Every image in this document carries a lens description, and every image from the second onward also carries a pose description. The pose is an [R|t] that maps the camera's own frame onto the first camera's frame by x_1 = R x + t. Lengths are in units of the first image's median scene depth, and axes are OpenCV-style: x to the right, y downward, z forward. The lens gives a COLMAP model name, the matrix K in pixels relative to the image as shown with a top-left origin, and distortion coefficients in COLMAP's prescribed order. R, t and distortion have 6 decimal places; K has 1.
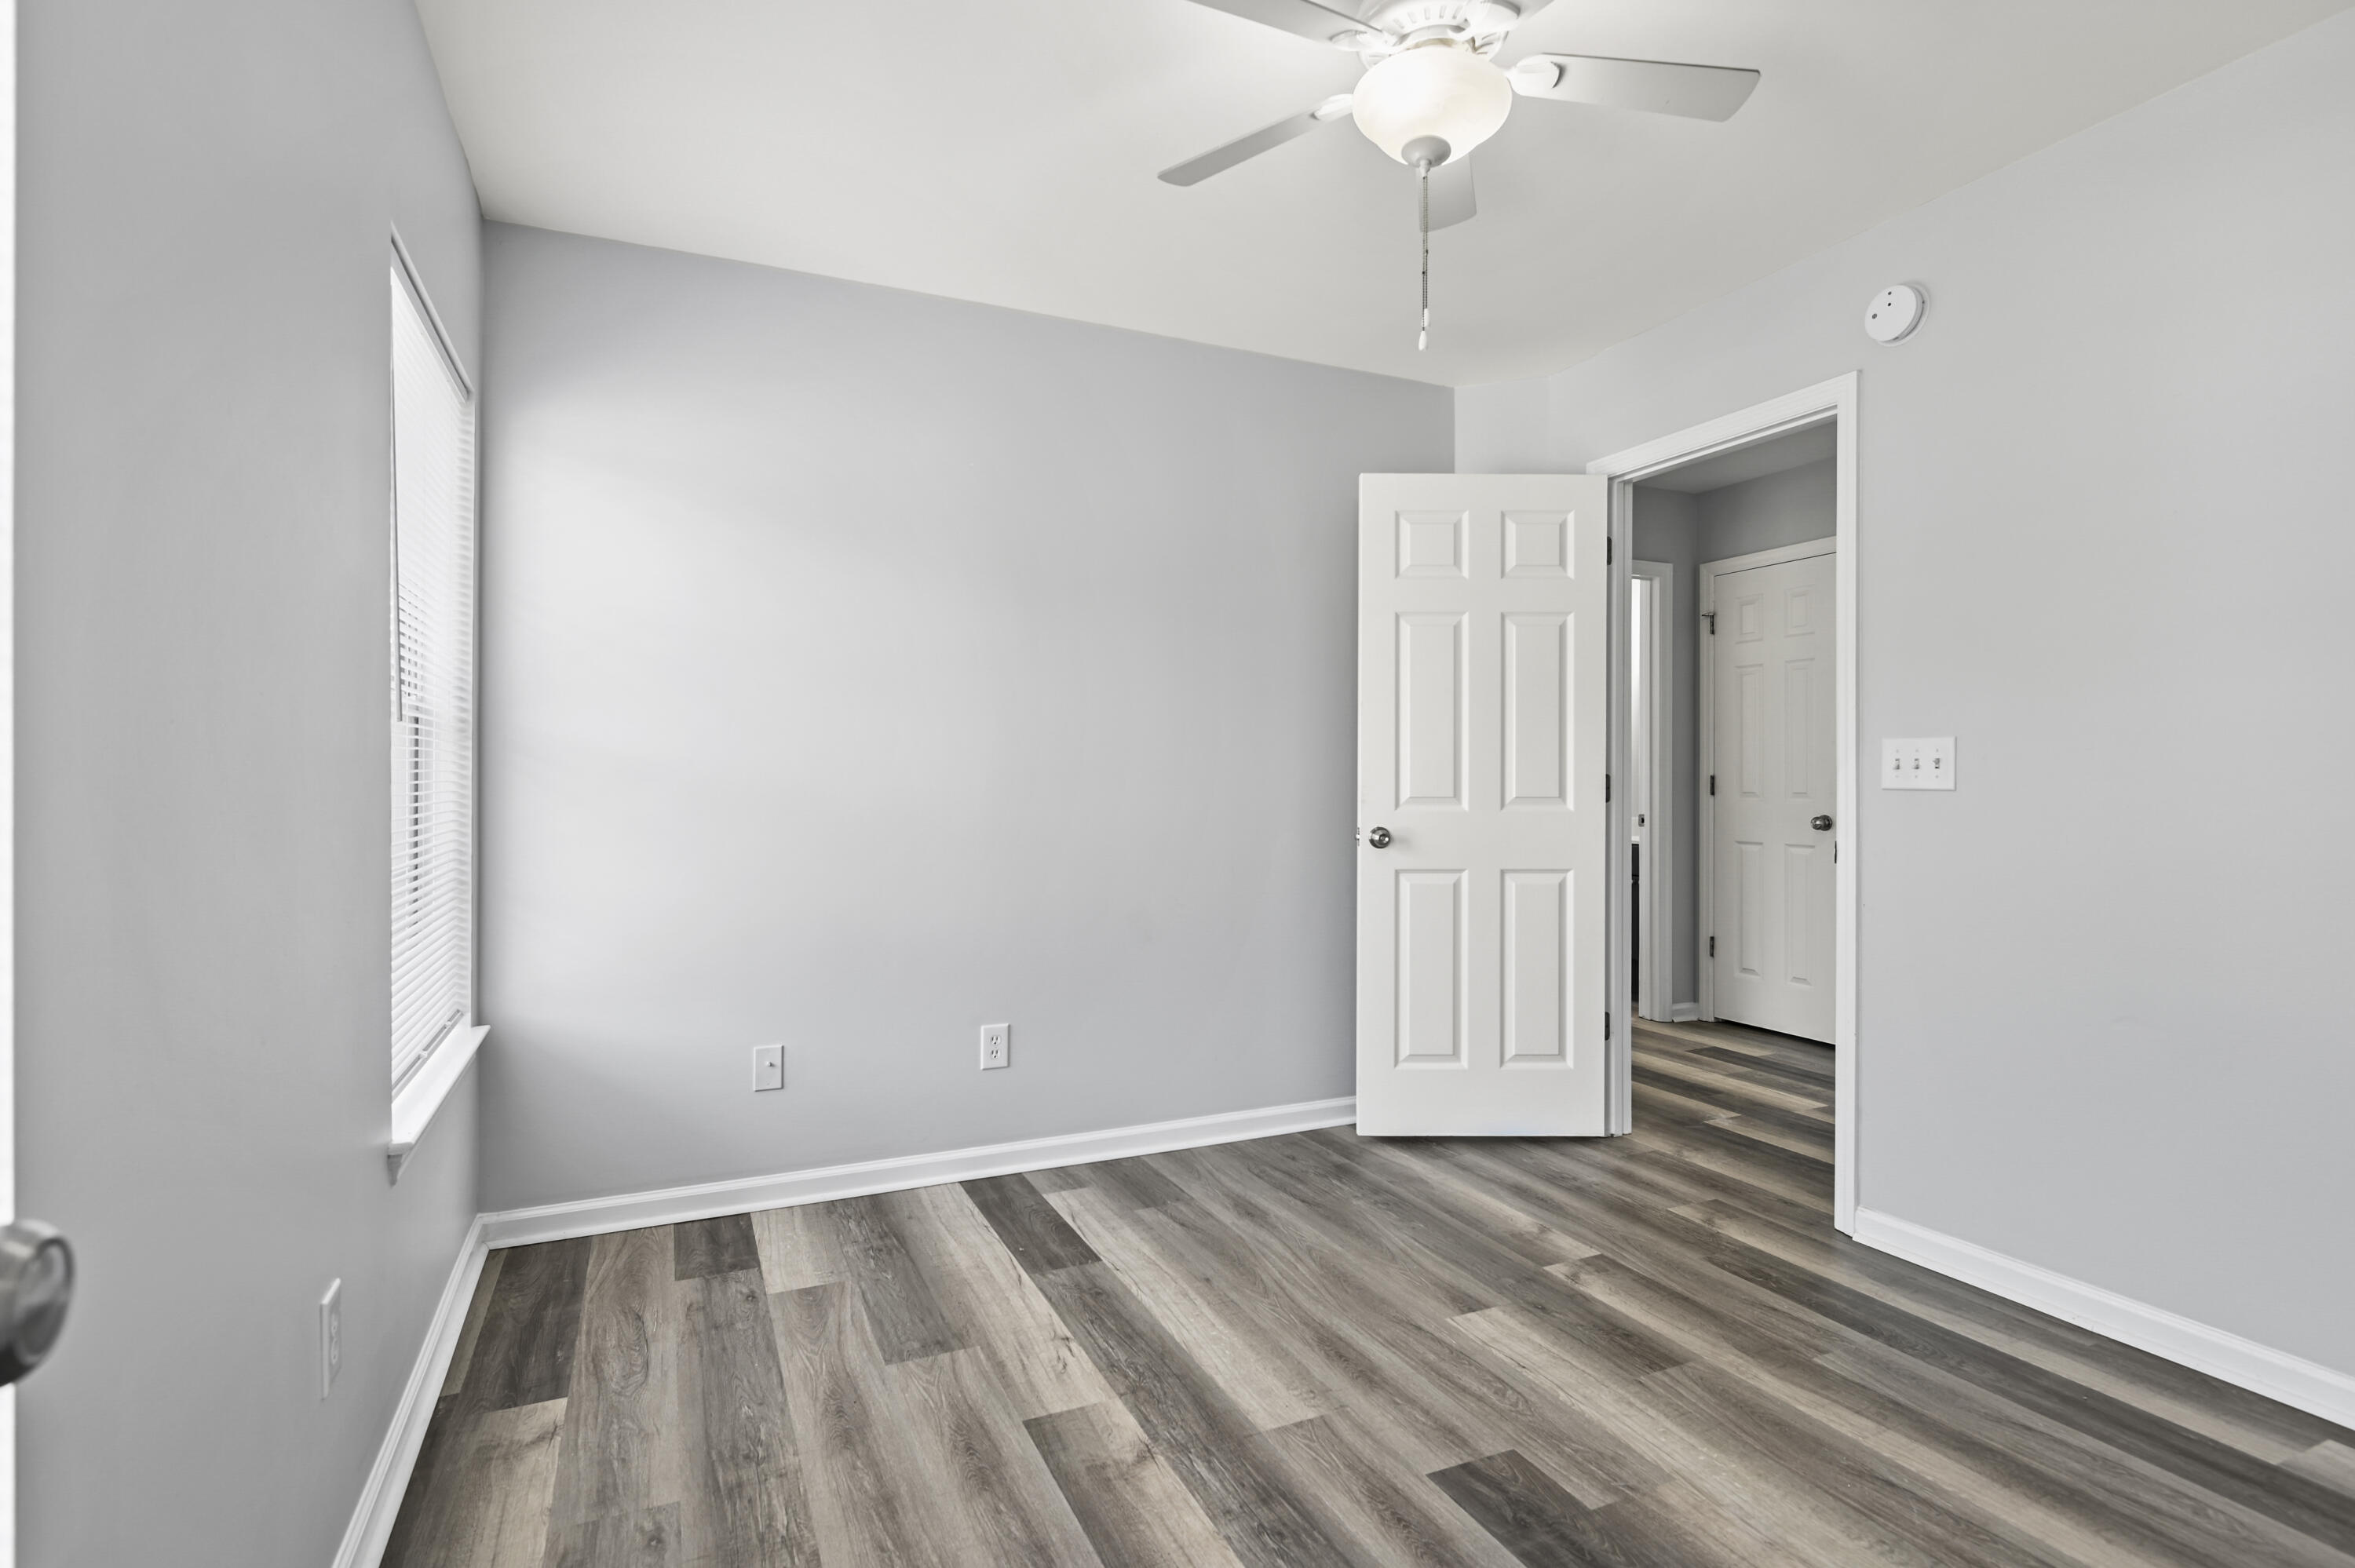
lens RADIAL K [[1111.2, 0, 1173.0], [0, 1111.2, 790.4], [0, 0, 1]] dist [0.000701, -0.000121]
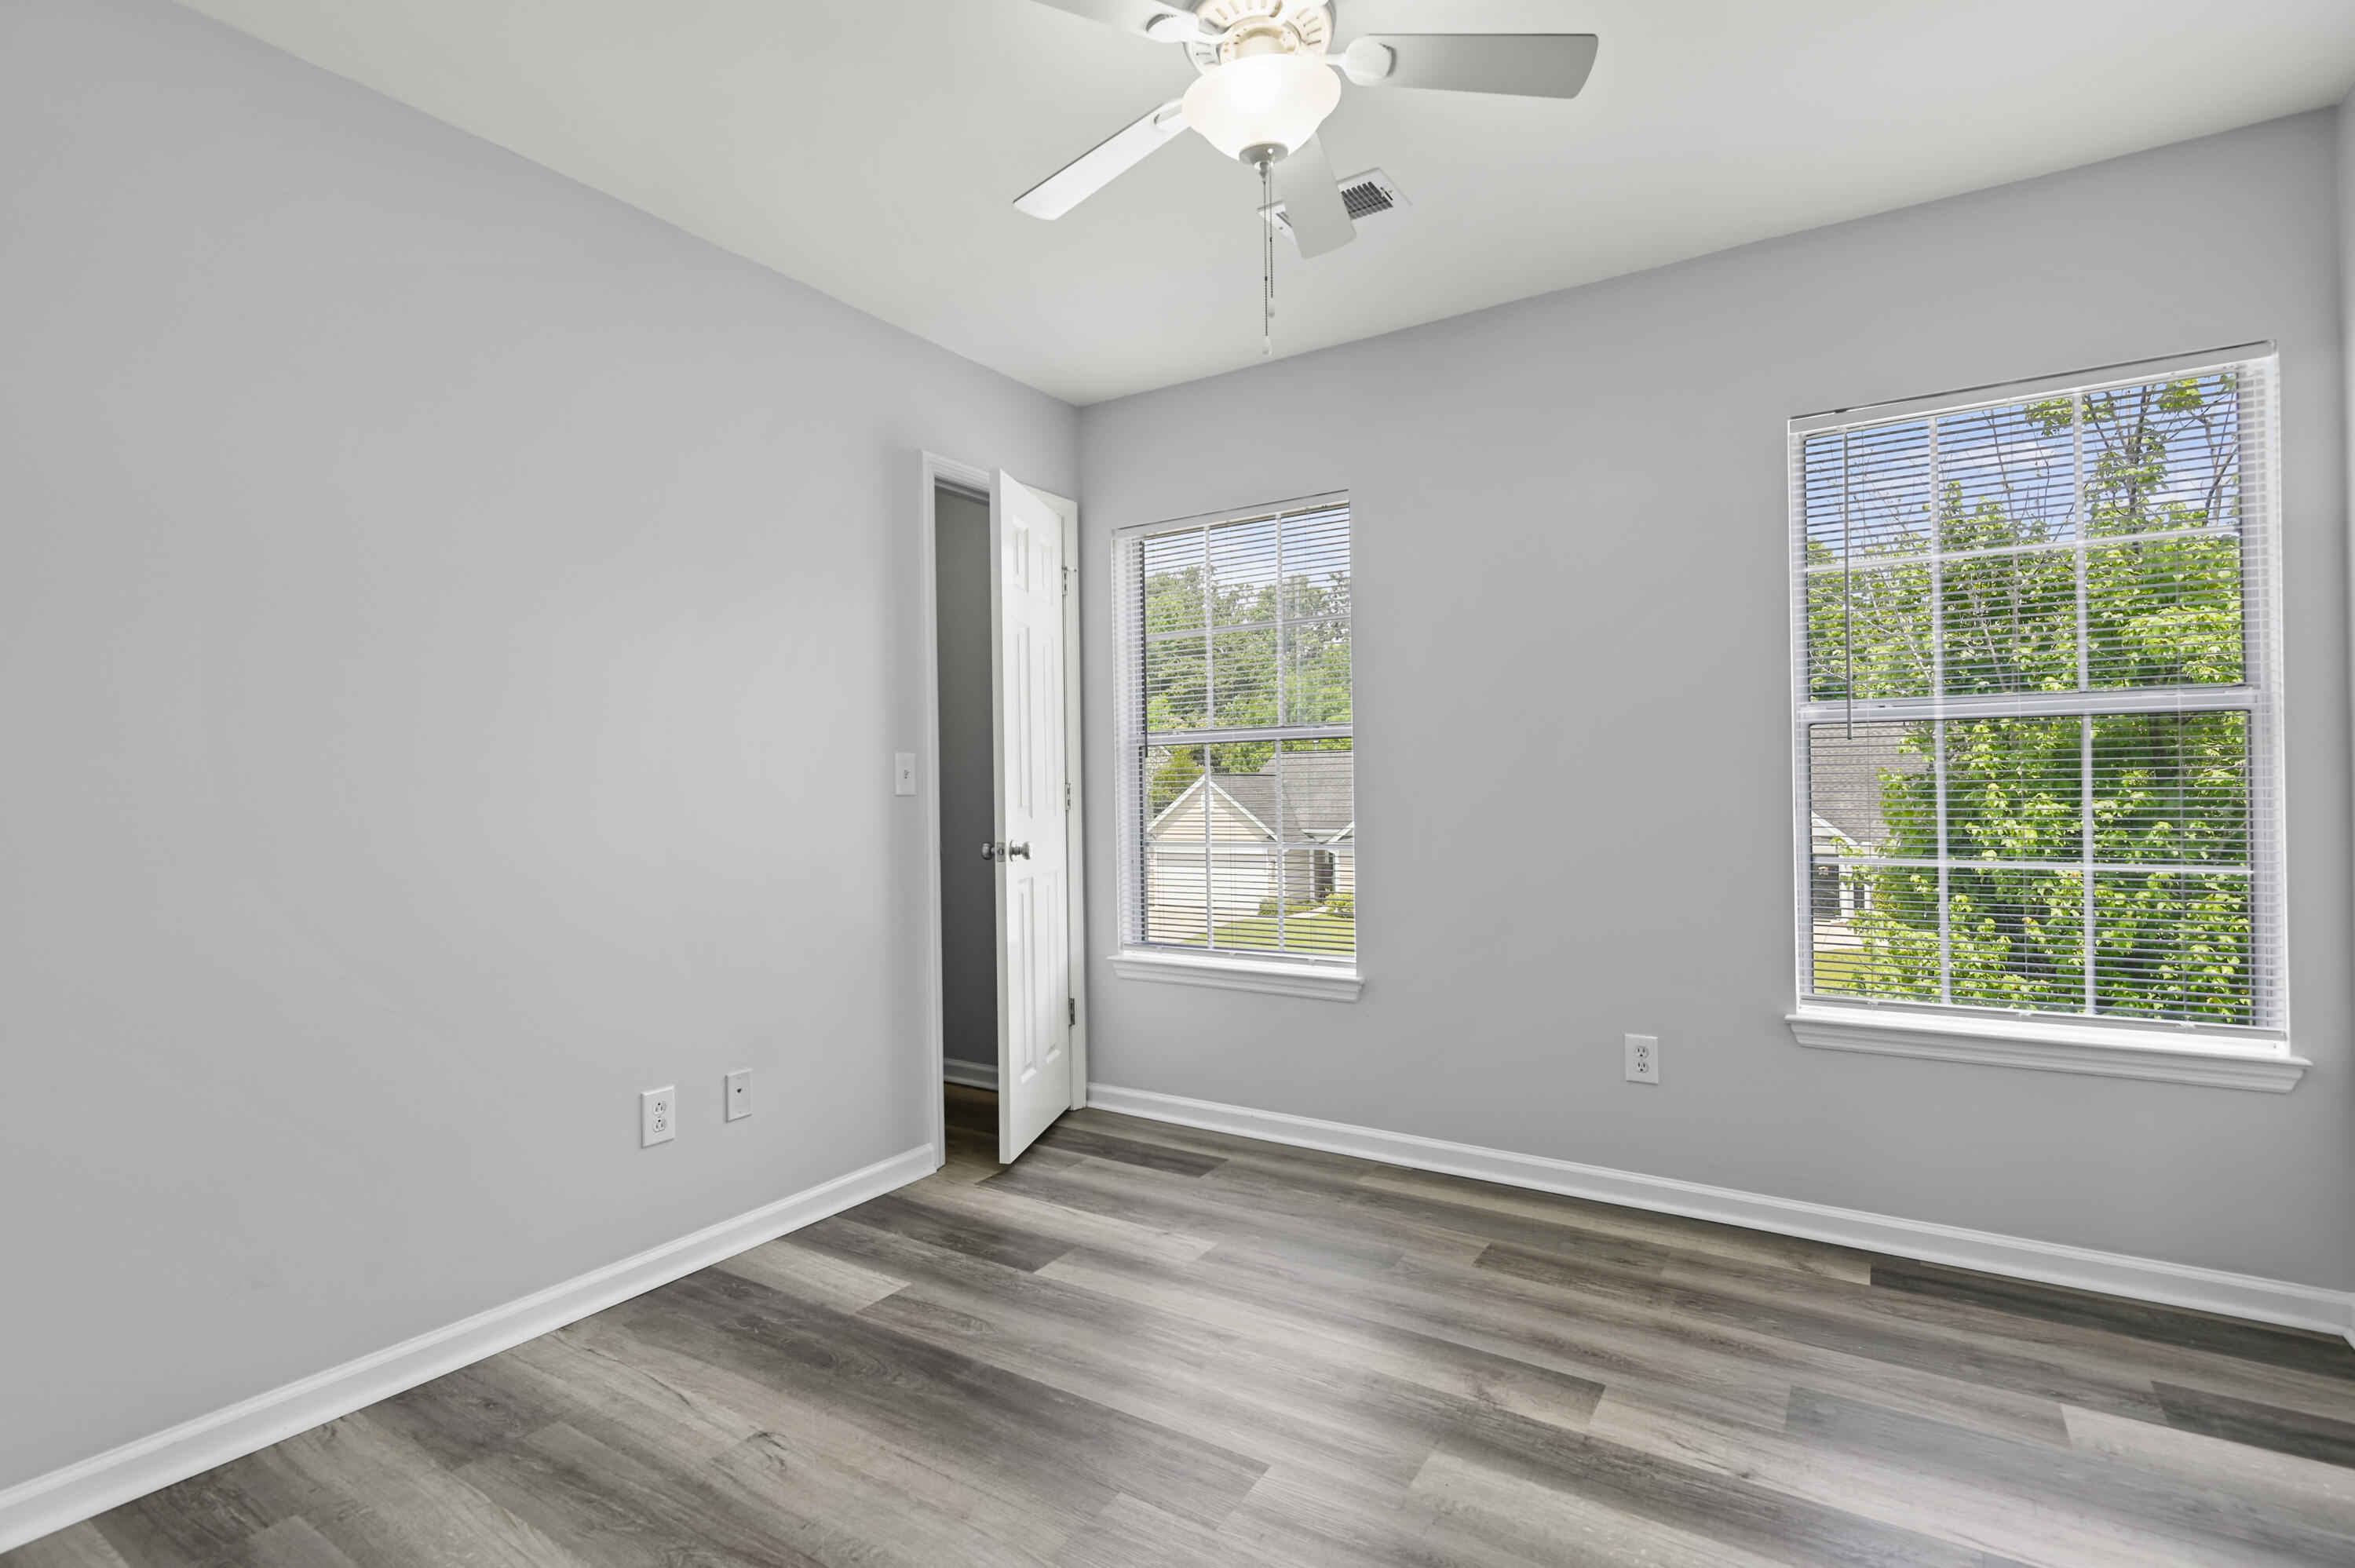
lens RADIAL K [[1111.2, 0, 1173.0], [0, 1111.2, 790.4], [0, 0, 1]] dist [0.000701, -0.000121]
pose [[-0.842444, 0.008738, -0.538713, 0.716165], [0.010402, 0.999946, -0.000048, -0.007746], [0.538684, -0.005644, -0.842489, 1.531302]]
